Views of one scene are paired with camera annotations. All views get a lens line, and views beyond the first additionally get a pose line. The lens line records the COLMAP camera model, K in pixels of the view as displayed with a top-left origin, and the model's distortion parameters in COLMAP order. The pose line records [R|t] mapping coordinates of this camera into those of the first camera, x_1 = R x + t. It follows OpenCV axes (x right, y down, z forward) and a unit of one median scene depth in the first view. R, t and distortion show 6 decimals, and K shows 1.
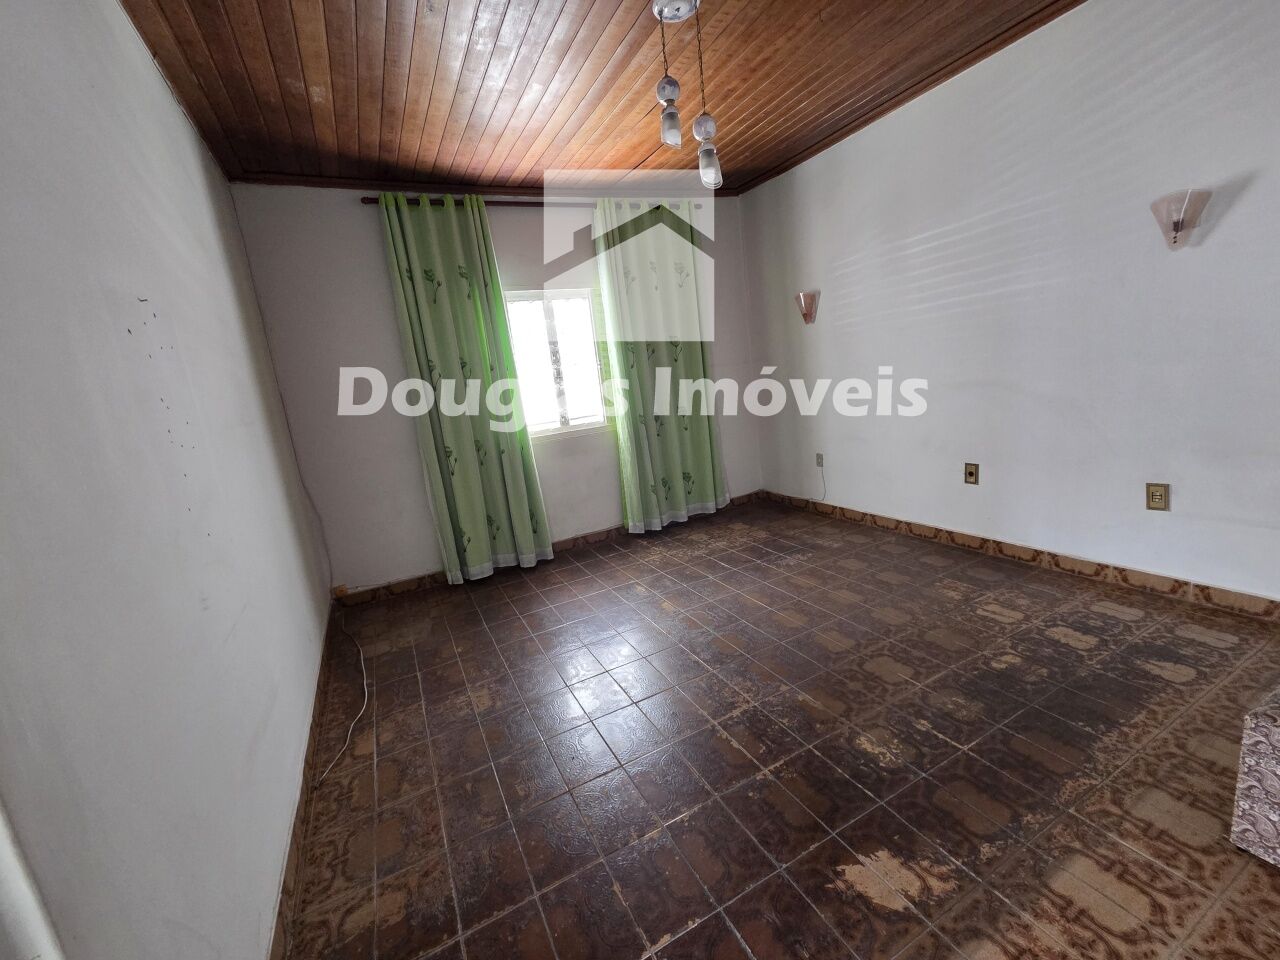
lens RADIAL K [[524.4, 0, 636.7], [0, 524.4, 476.9], [0, 0, 1]] dist [0.011602, -0.000208]
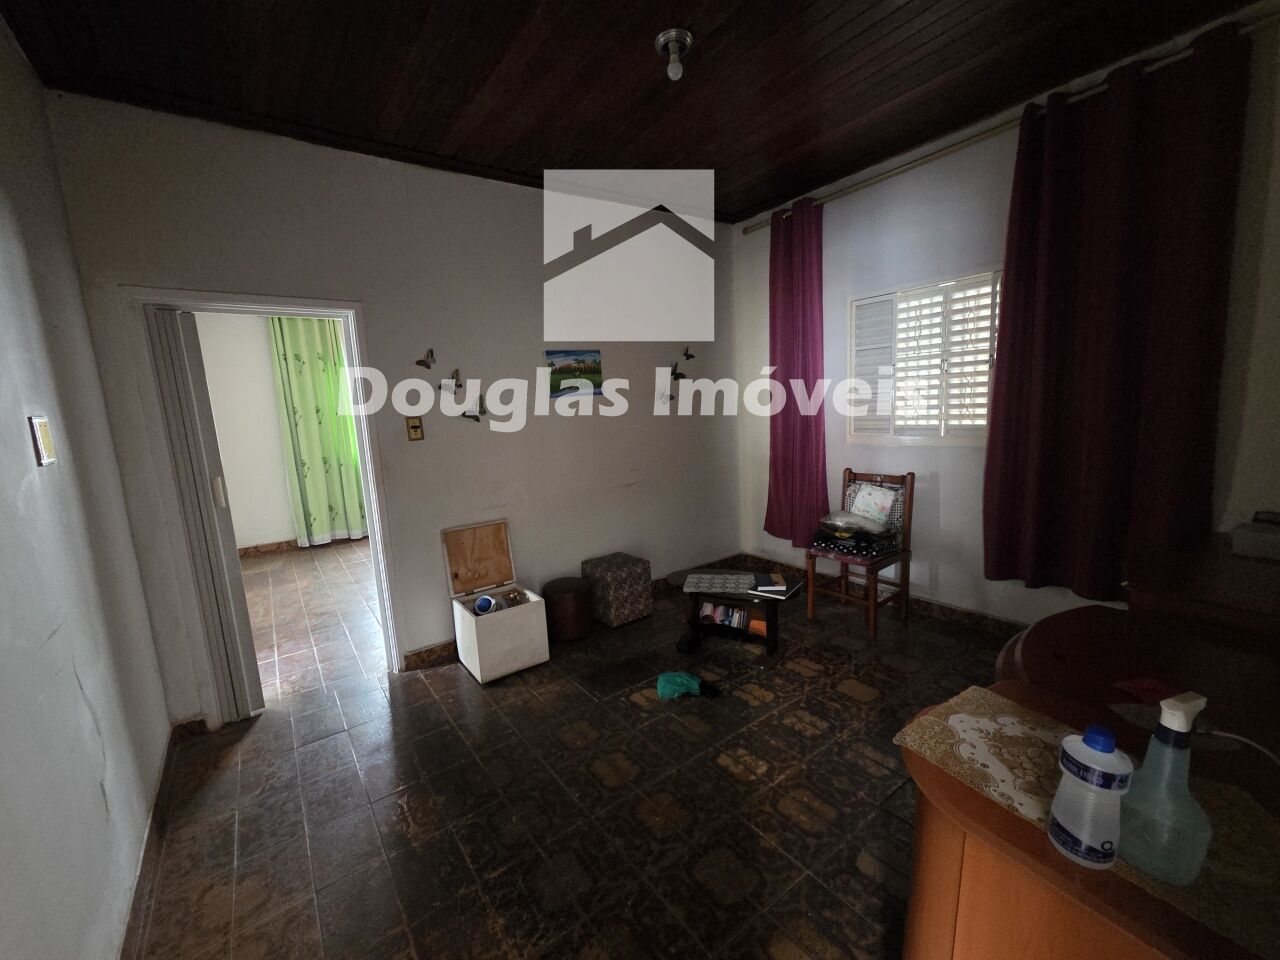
lens RADIAL K [[524.4, 0, 642.2], [0, 524.4, 487.2], [0, 0, 1]] dist [0.011602, -0.000208]
pose [[0.984548, 0.040701, 0.170317, 0.381356], [-0.029270, 0.997180, -0.069098, 0.104011], [-0.172649, 0.063045, 0.982964, -0.746020]]
